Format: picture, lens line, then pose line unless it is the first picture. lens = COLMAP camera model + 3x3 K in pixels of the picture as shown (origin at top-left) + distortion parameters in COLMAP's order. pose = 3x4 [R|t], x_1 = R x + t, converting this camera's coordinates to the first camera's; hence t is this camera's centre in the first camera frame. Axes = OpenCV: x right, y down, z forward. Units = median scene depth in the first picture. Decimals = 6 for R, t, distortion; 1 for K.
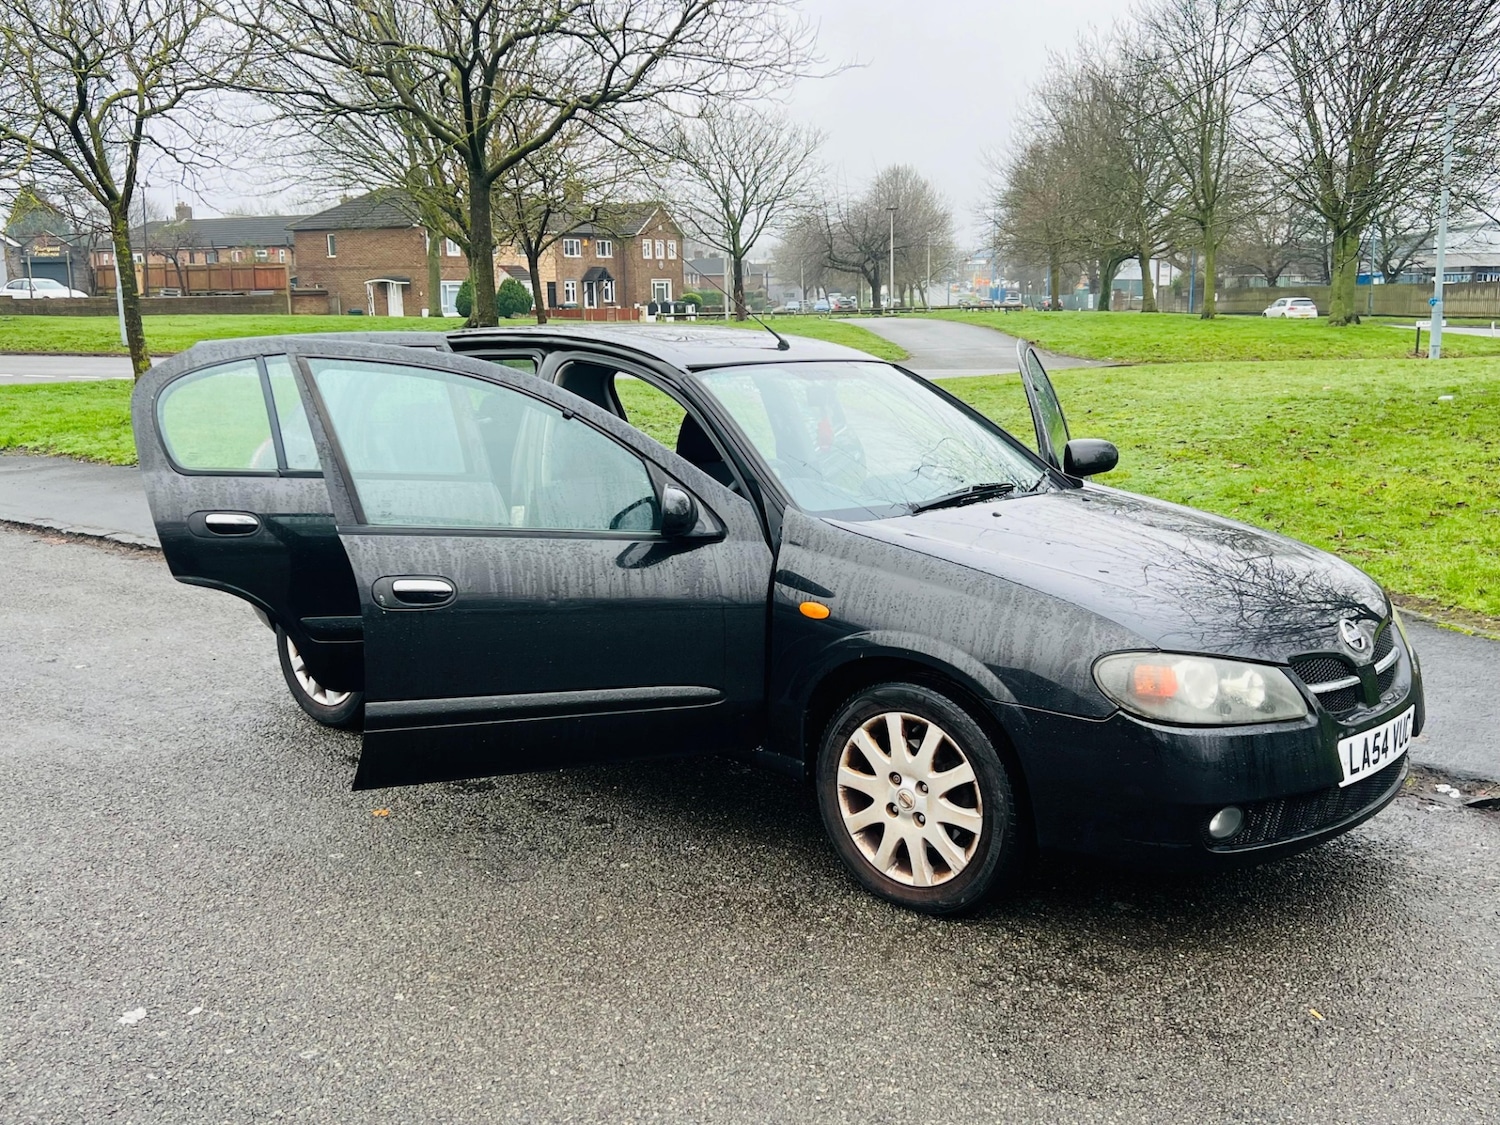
lens RADIAL K [[1502.4, 0, 750.0], [0, 1502.4, 562.5], [0, 0, 1]] dist [0.112645, -0.216704]
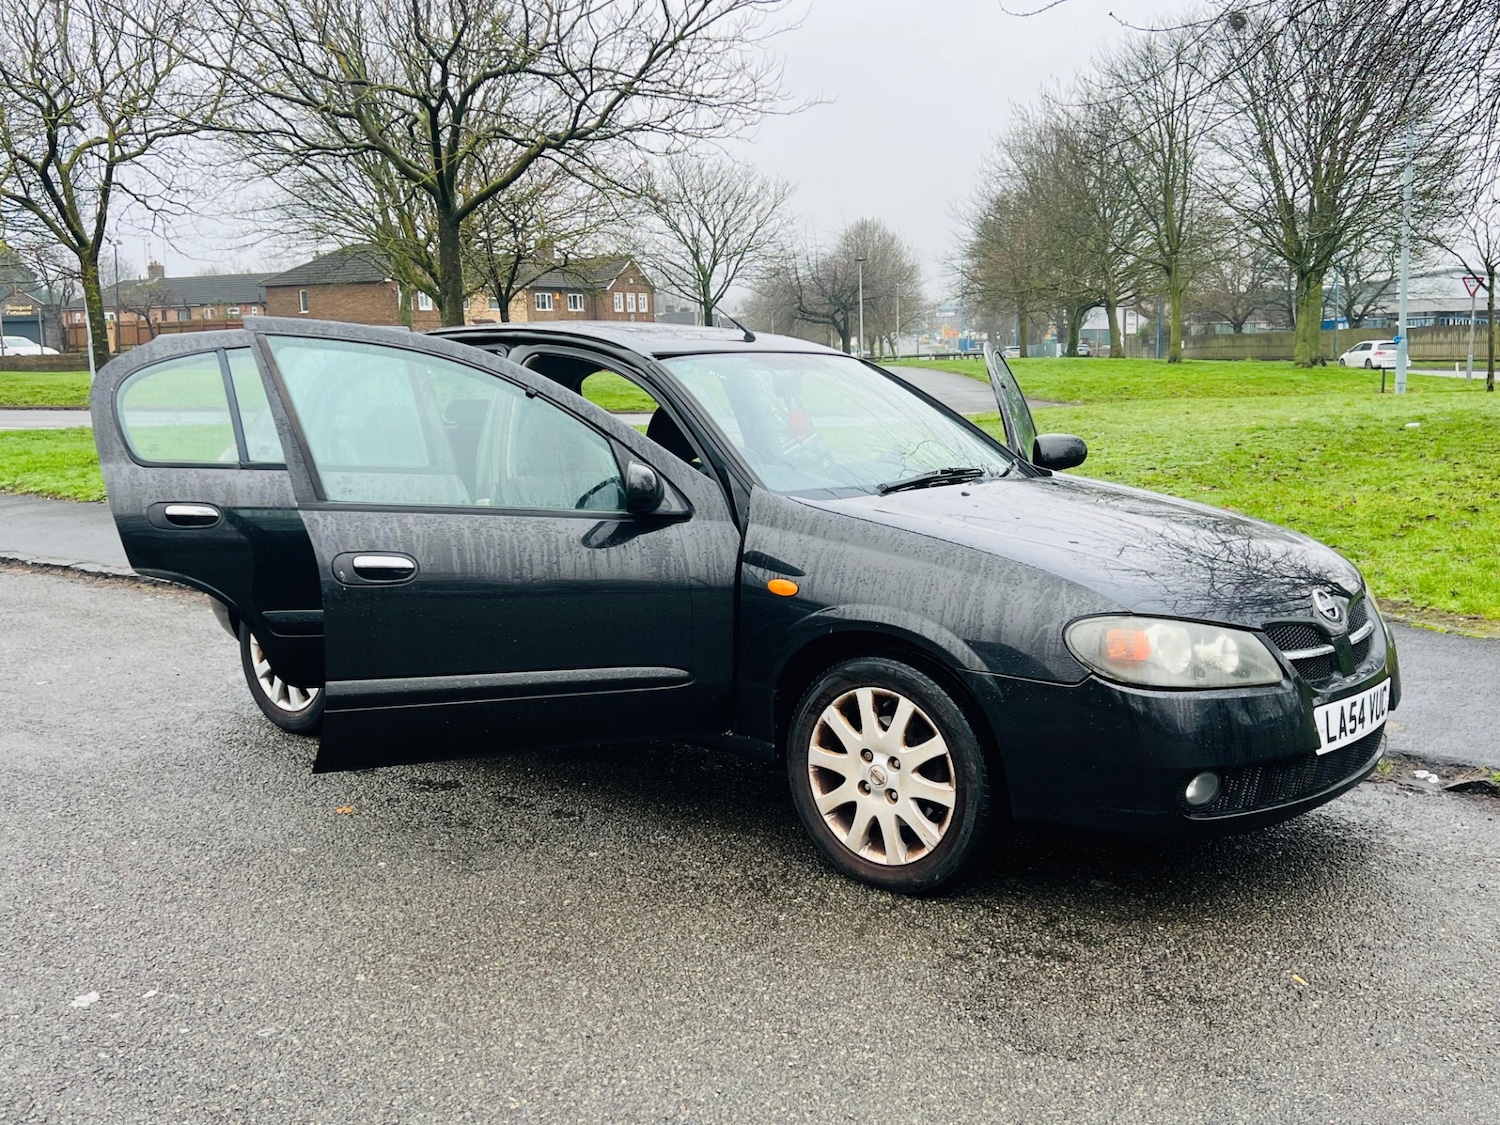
lens RADIAL K [[1501.0, 0, 737.6], [0, 1501.0, 559.8], [0, 0, 1]] dist [0.120617, -0.237596]
pose [[0.999890, -0.011671, 0.009193, 0.002836], [0.011999, 0.999263, -0.036469, 0.032100], [-0.008760, 0.036575, 0.999293, 0.008635]]
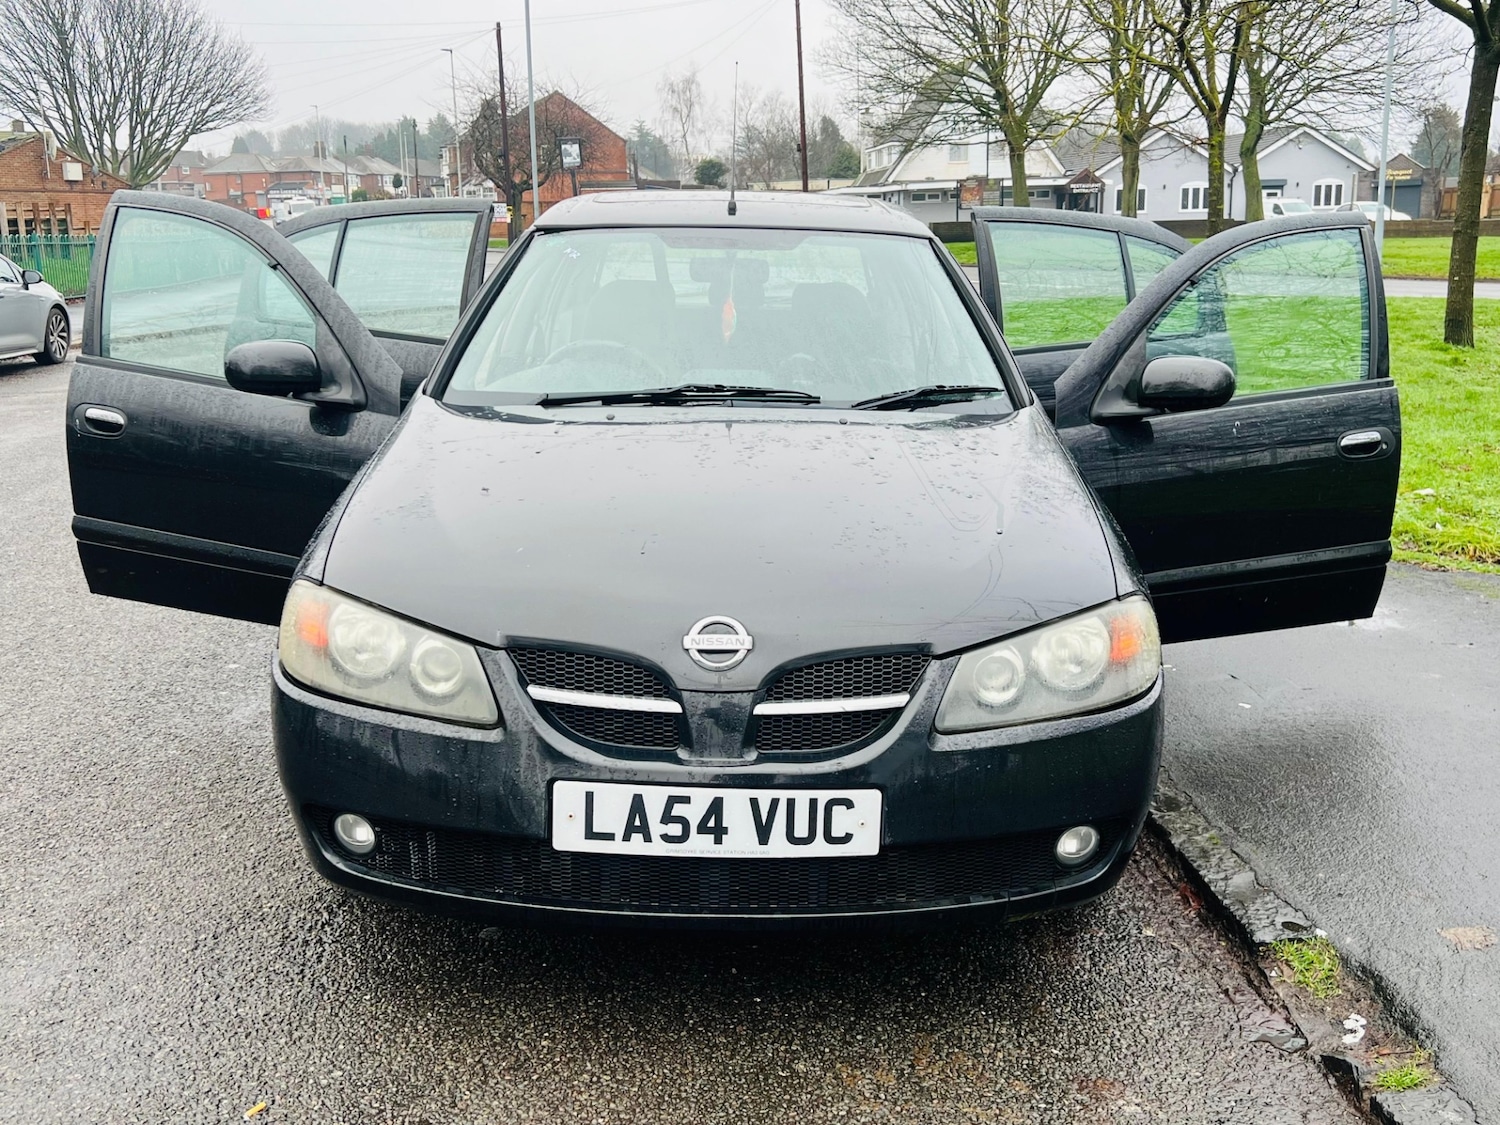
lens RADIAL K [[1504.1, 0, 744.7], [0, 1504.1, 566.7], [0, 0, 1]] dist [0.103707, -0.192117]
pose [[0.654059, 0.167843, -0.737587, 0.552056], [-0.131916, 0.985440, 0.107267, -0.033630], [0.744852, 0.027141, 0.666677, 0.376261]]
